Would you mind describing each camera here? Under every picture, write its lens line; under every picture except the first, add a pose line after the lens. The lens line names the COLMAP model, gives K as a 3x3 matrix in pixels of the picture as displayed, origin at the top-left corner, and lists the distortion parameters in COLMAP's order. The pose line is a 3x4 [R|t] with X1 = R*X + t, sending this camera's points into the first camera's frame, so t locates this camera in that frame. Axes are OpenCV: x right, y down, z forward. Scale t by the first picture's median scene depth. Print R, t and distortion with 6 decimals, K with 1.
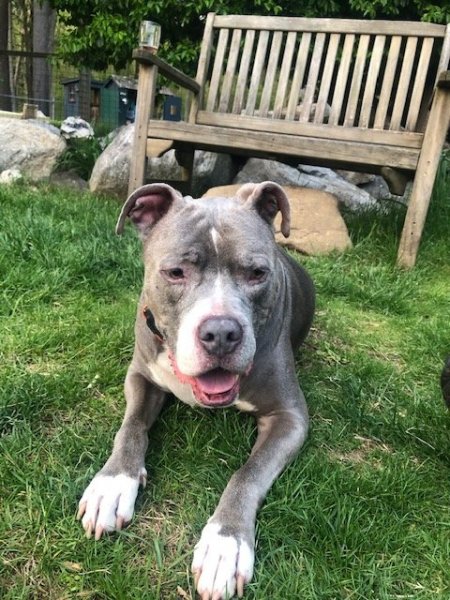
lens RADIAL K [[489.4, 0, 231.4], [0, 489.4, 297.6], [0, 0, 1]] dist [0.001990, -0.007500]
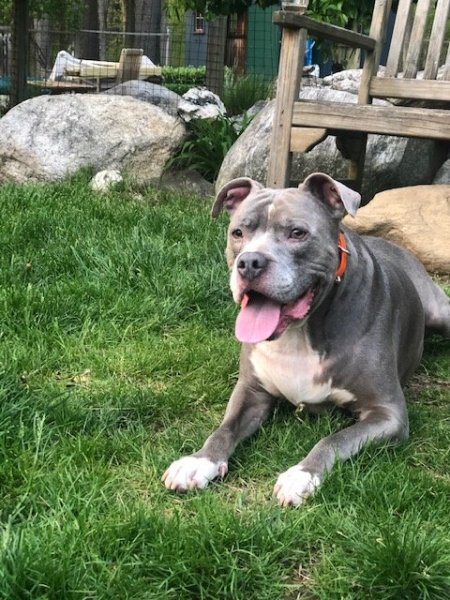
lens RADIAL K [[986.1, 0, 225.0], [0, 986.1, 300.0], [0, 0, 1]] dist [-0.021833, 0.278234]
pose [[0.961264, 0.002832, -0.275614, 0.134352], [-0.028963, 0.995449, -0.090784, 0.062498], [0.274102, 0.095250, 0.956972, -0.389678]]
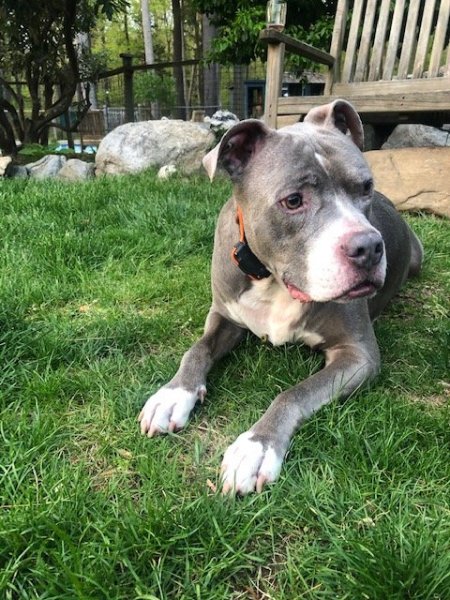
lens RADIAL K [[489.4, 0, 231.4], [0, 489.4, 297.6], [0, 0, 1]] dist [0.001990, -0.007500]
pose [[0.941872, -0.011712, -0.335768, 0.077480], [0.015646, 0.999837, 0.009014, 0.043407], [0.335607, -0.013743, 0.941902, -0.001516]]
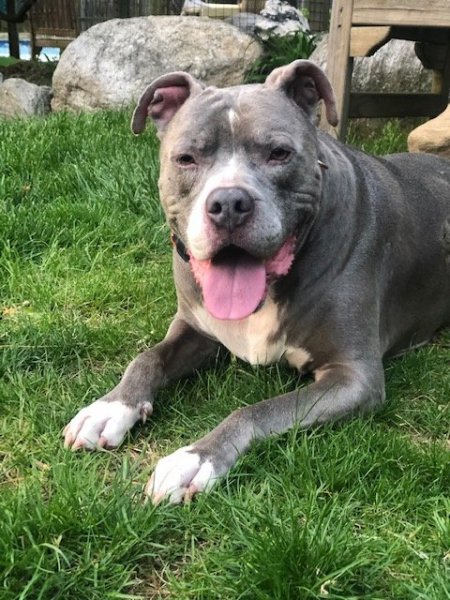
lens RADIAL K [[988.4, 0, 235.2], [0, 988.4, 299.8], [0, 0, 1]] dist [0.003899, 0.181192]
pose [[0.911929, 0.018531, -0.409929, 0.209076], [-0.039000, 0.998372, -0.041626, 0.071598], [0.408490, 0.053947, 0.911167, -0.166545]]
